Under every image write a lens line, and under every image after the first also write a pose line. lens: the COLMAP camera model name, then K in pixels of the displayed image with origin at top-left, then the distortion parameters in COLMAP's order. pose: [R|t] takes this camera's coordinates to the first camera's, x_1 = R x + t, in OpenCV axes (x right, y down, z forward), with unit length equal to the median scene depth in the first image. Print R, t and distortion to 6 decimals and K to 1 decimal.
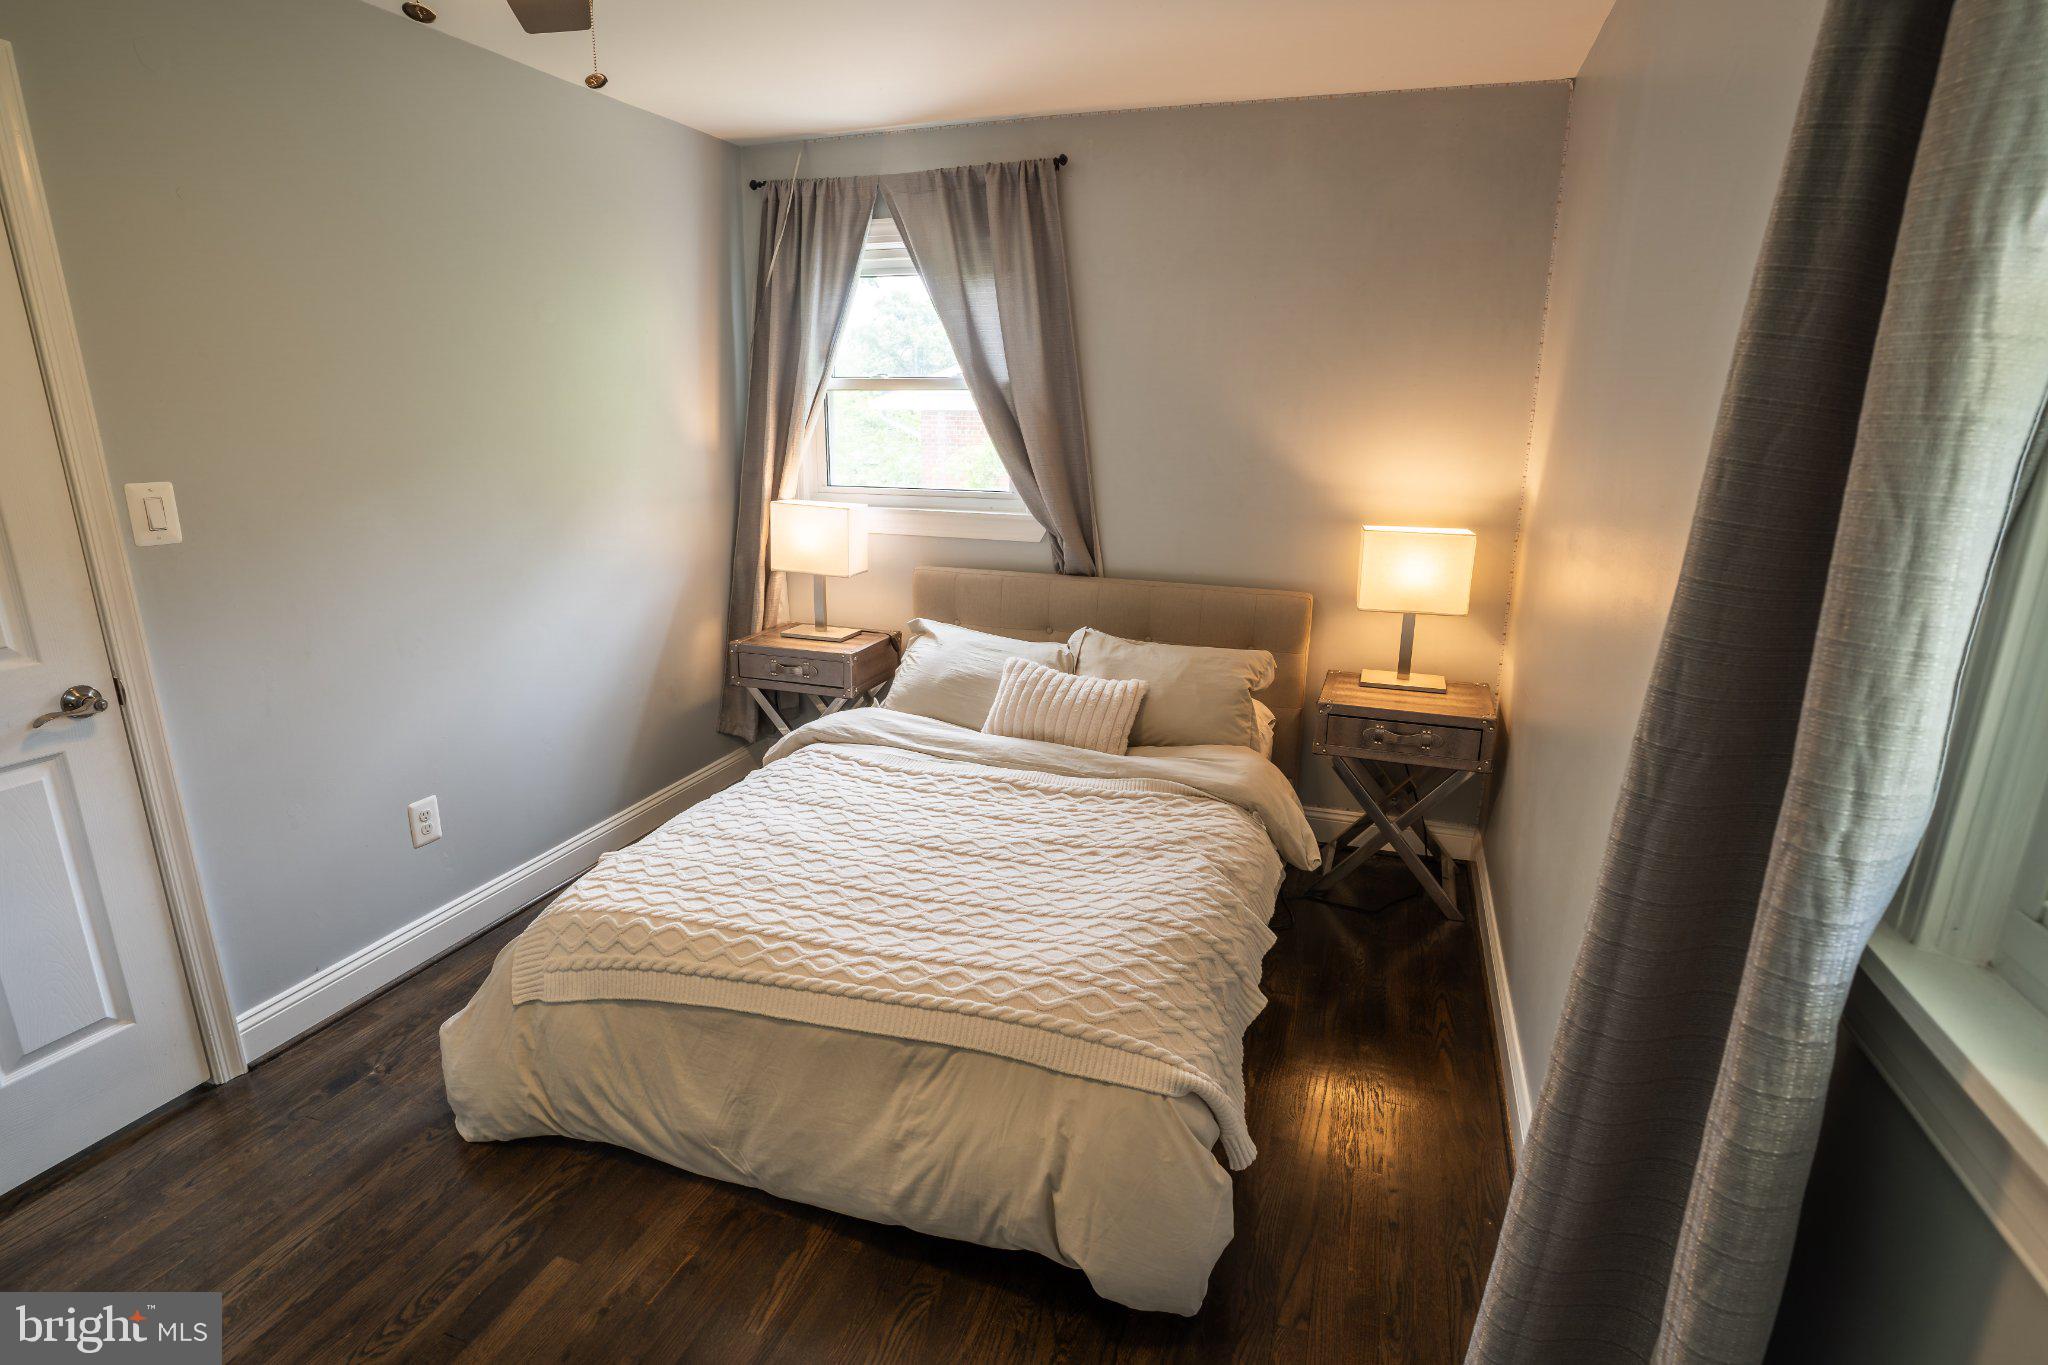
lens RADIAL K [[1003.8, 0, 1025.8], [0, 1003.8, 677.2], [0, 0, 1]] dist [-0.070202, 0.028056]
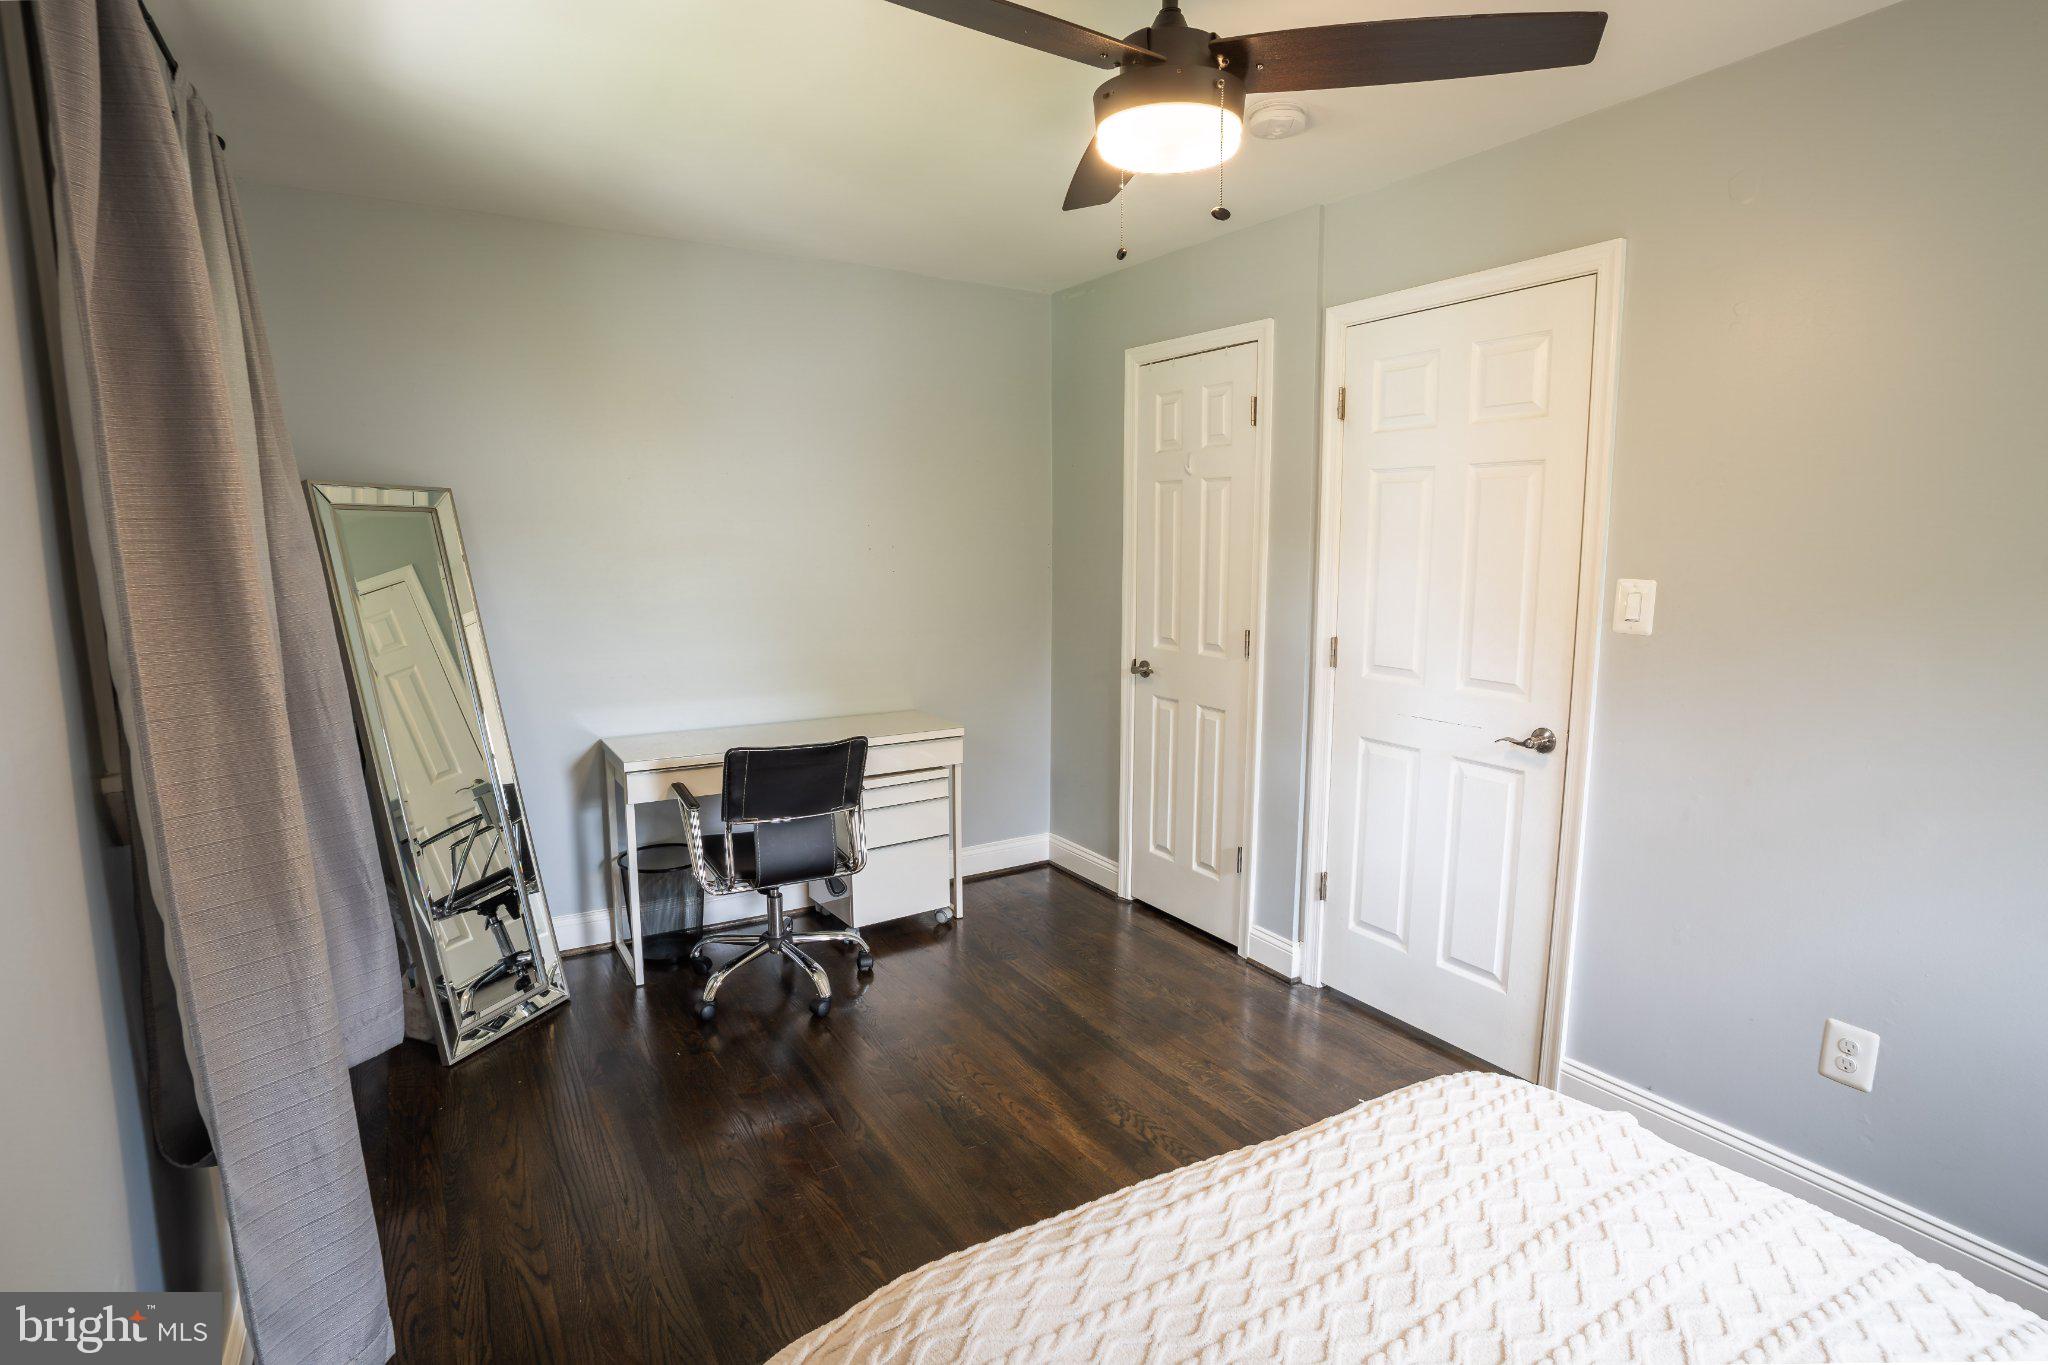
lens RADIAL K [[1003.8, 0, 1025.8], [0, 1003.8, 677.2], [0, 0, 1]] dist [-0.070202, 0.028056]
pose [[-0.615941, 0.102683, -0.781072, 0.313026], [-0.213342, 0.932679, 0.290853, -0.197461], [0.758355, 0.345784, -0.552569, 0.808060]]
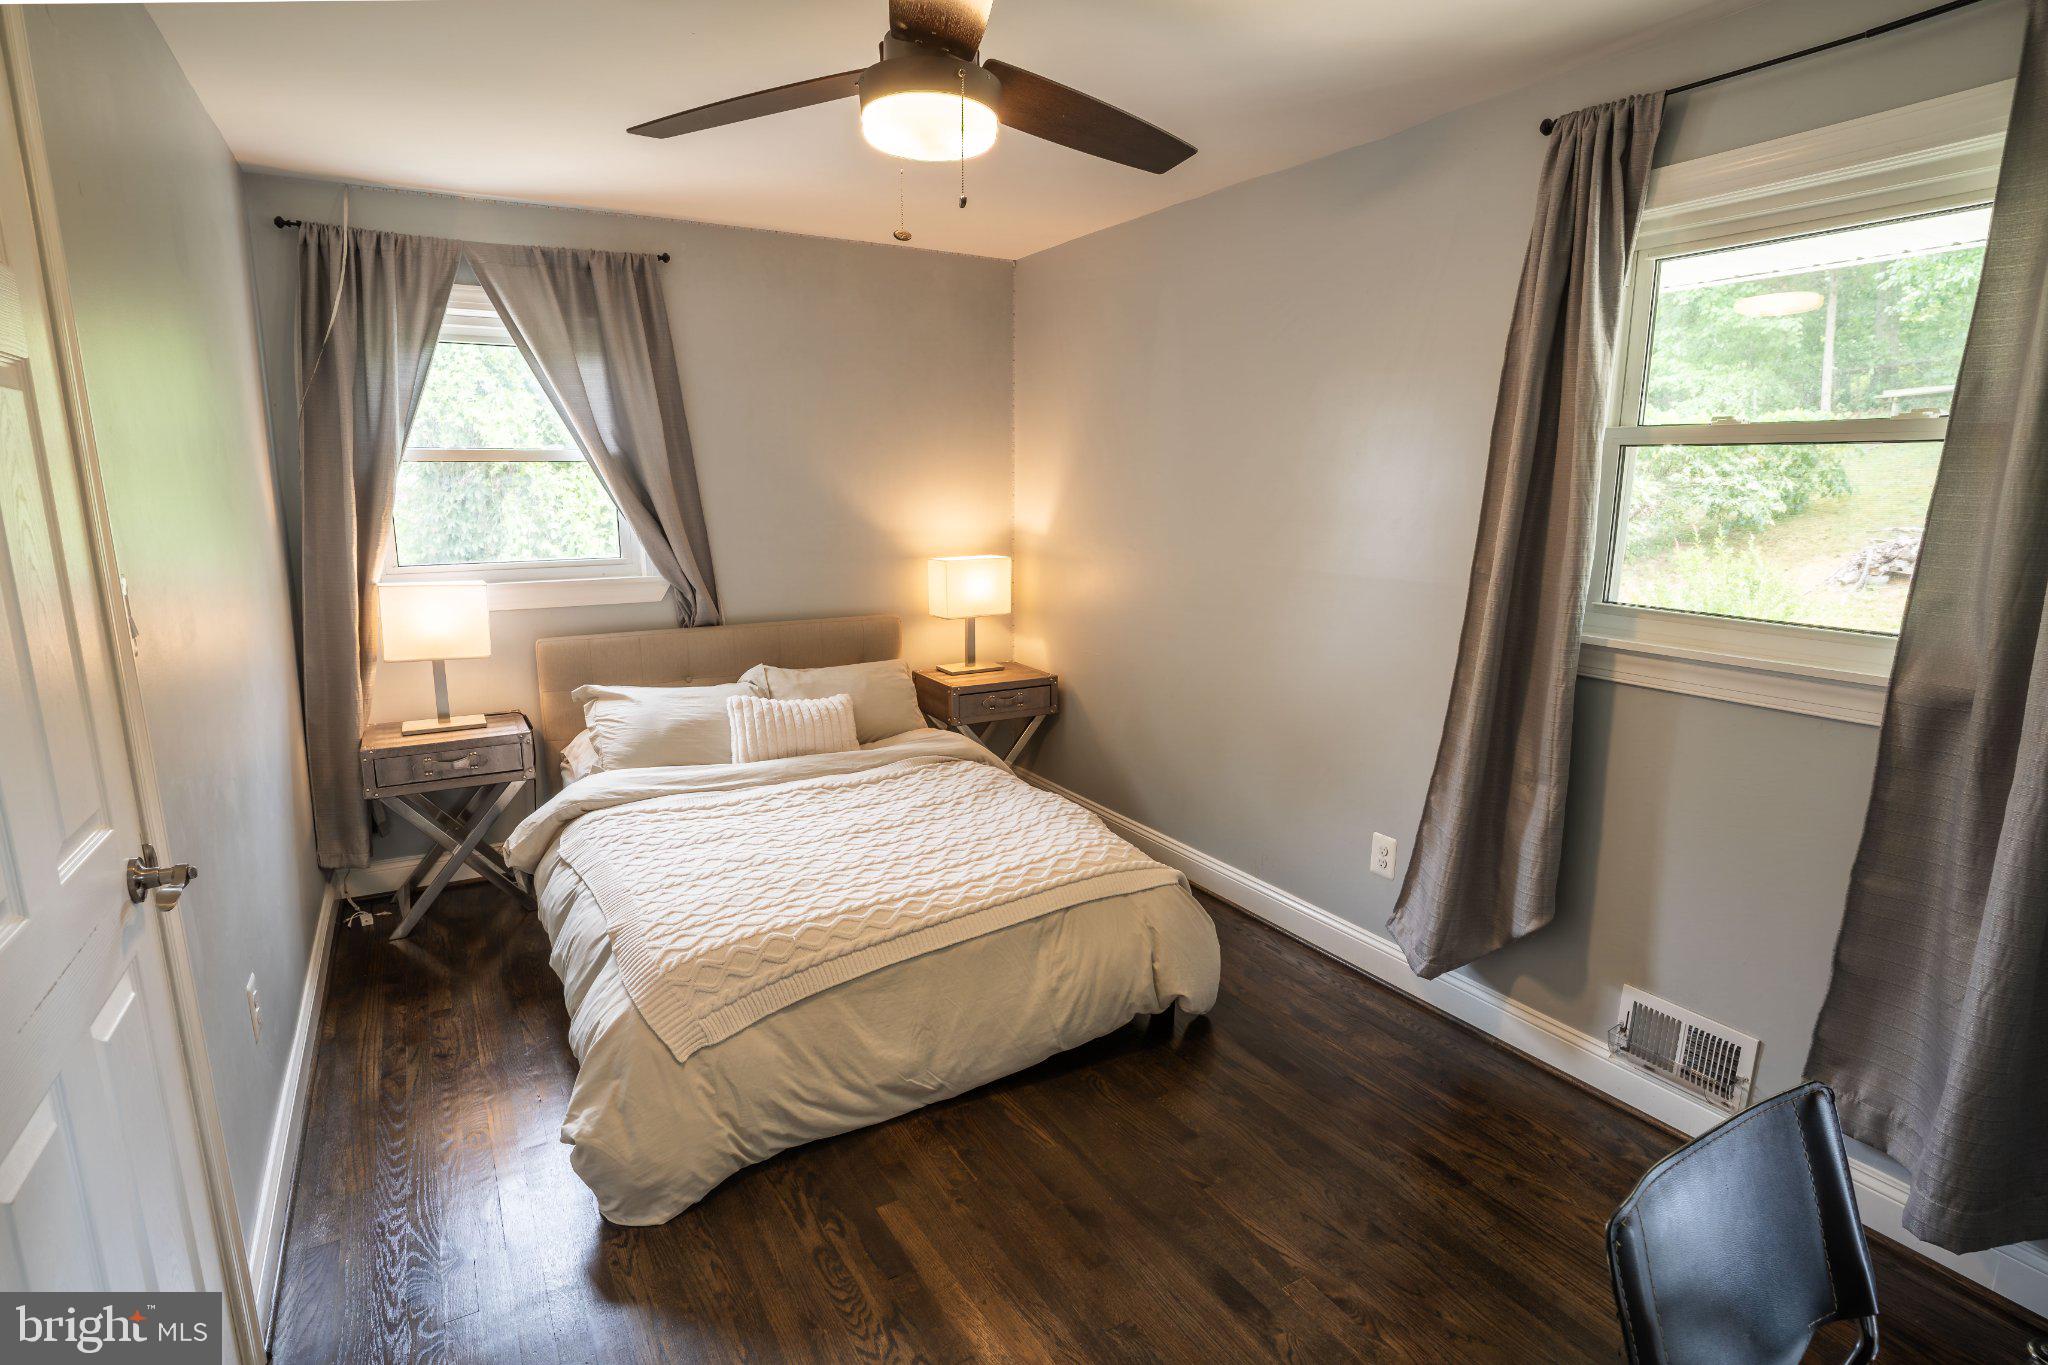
lens RADIAL K [[1003.8, 0, 1025.8], [0, 1003.8, 677.2], [0, 0, 1]] dist [-0.070202, 0.028056]
pose [[0.648157, -0.152191, 0.746143, -0.720722], [0.198383, 0.979739, 0.027507, -0.007214], [-0.735212, 0.130193, 0.665217, 0.015746]]
